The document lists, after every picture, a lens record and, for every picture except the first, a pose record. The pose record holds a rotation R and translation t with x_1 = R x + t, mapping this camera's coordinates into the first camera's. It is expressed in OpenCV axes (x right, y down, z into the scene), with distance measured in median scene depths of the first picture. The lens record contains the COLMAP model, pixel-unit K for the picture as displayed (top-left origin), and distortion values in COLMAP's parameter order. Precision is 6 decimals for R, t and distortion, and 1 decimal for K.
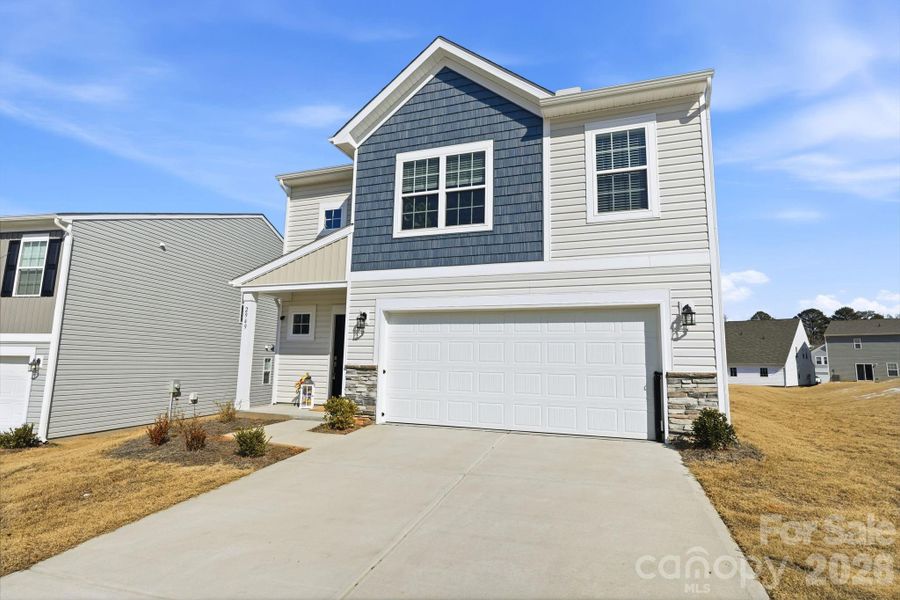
lens RADIAL K [[412.7, 0, 455.6], [0, 412.7, 303.3], [0, 0, 1]] dist [0.000558, 0.000183]
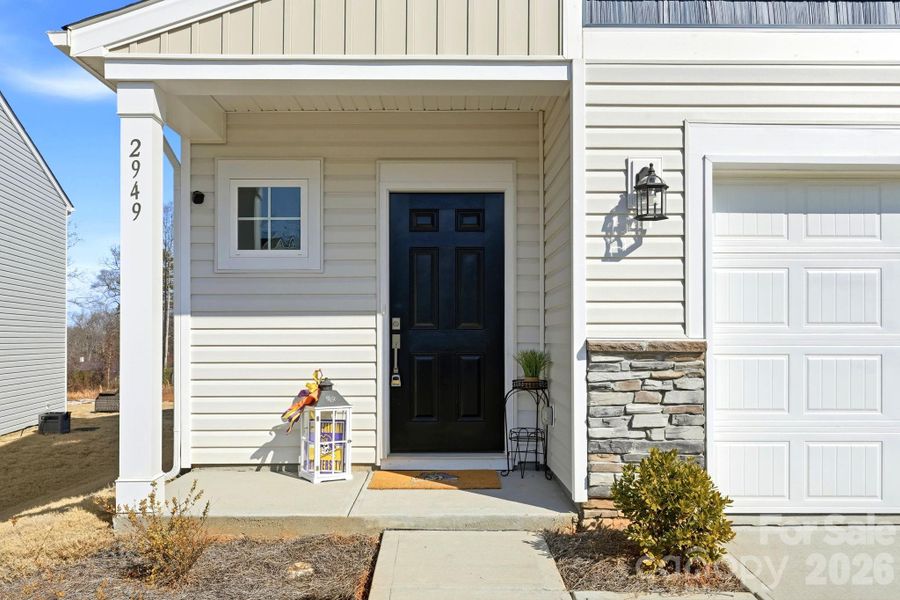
lens RADIAL K [[697.9, 0, 450.9], [0, 697.9, 323.9], [0, 0, 1]] dist [-0.001652, 0.000559]
pose [[0.945770, -0.009826, 0.324689, -0.518523], [-0.030597, 0.992404, 0.119157, 0.077683], [-0.323393, -0.122630, 0.938285, 0.551645]]
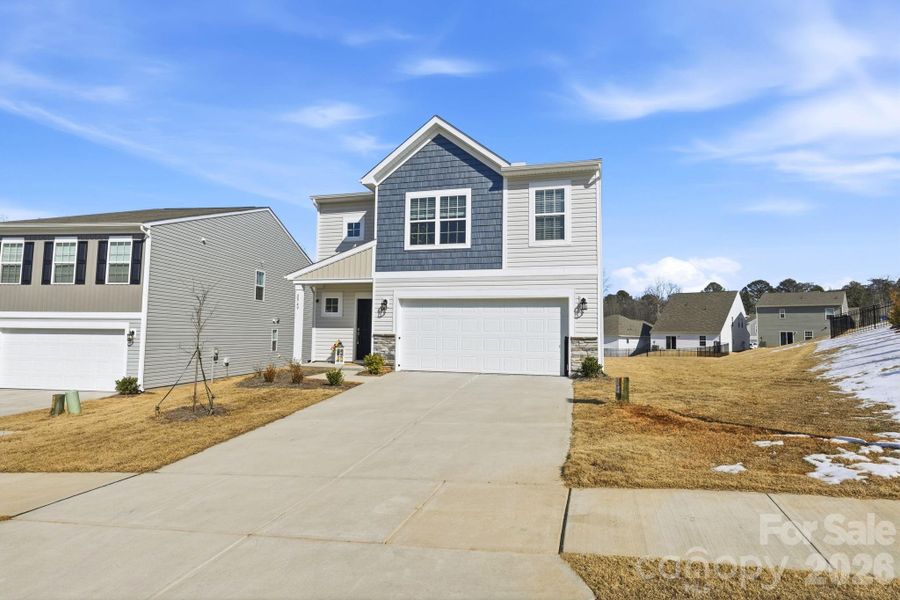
lens RADIAL K [[406.5, 0, 455.3], [0, 406.5, 295.4], [0, 0, 1]] dist [-0.001825, 0.000071]
pose [[0.996508, 0.002235, 0.083473, -0.090268], [-0.006516, 0.998675, 0.051054, -0.070179], [-0.083248, -0.051420, 0.995201, -0.504081]]
